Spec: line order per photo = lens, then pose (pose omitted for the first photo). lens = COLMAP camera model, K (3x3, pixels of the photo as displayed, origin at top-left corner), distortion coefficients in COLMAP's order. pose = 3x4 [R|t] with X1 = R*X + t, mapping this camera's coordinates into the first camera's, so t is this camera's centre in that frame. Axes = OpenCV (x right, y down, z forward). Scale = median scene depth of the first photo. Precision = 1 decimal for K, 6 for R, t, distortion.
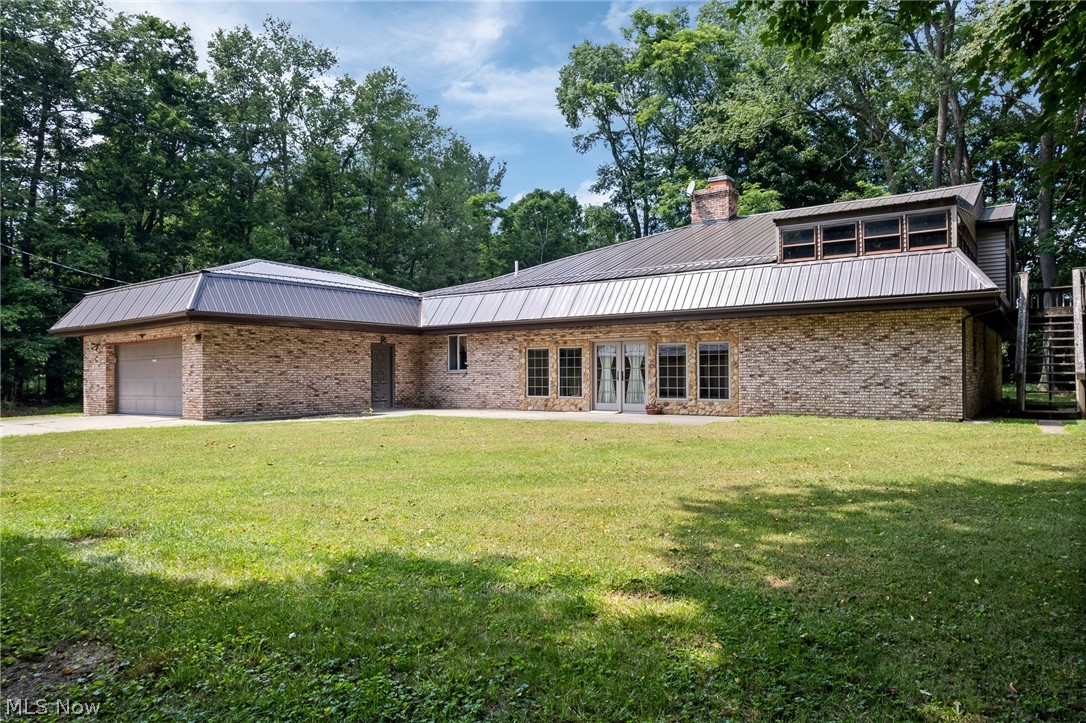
lens RADIAL K [[725.3, 0, 543.0], [0, 725.3, 361.5], [0, 0, 1]] dist [-0.107708, 0.157398]
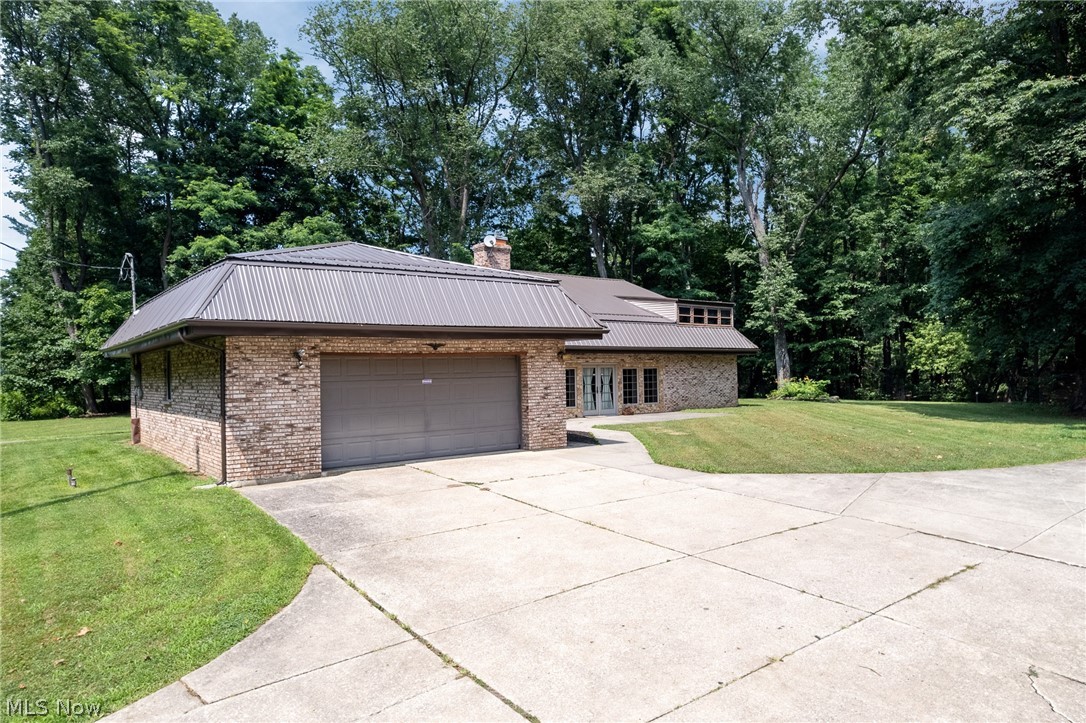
lens RADIAL K [[725.3, 0, 543.0], [0, 725.3, 361.5], [0, 0, 1]] dist [-0.107708, 0.157398]
pose [[0.240656, 0.022053, 0.970360, -1.397299], [0.000280, 0.999740, -0.022790, -0.003770], [-0.970611, 0.005757, 0.240587, 0.844542]]
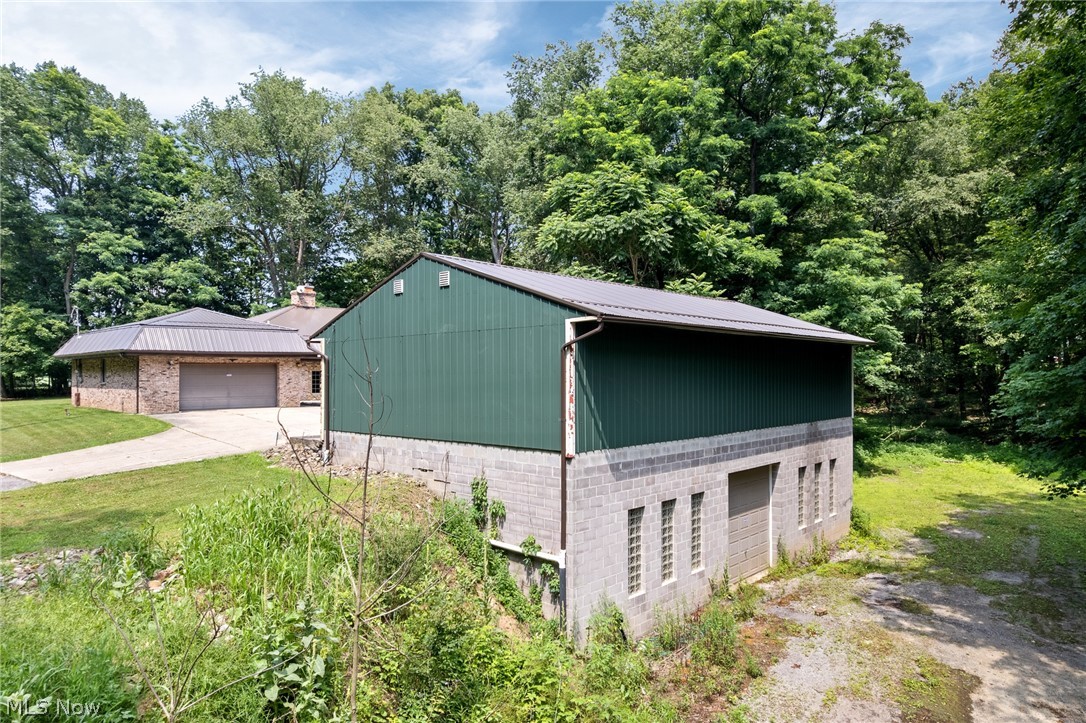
lens RADIAL K [[725.3, 0, 543.0], [0, 725.3, 361.5], [0, 0, 1]] dist [-0.107708, 0.157398]
pose [[0.094686, 0.028724, 0.995093, -2.413667], [-0.015740, 0.999502, -0.027353, 0.002526], [-0.995383, -0.013073, 0.095090, 0.176923]]
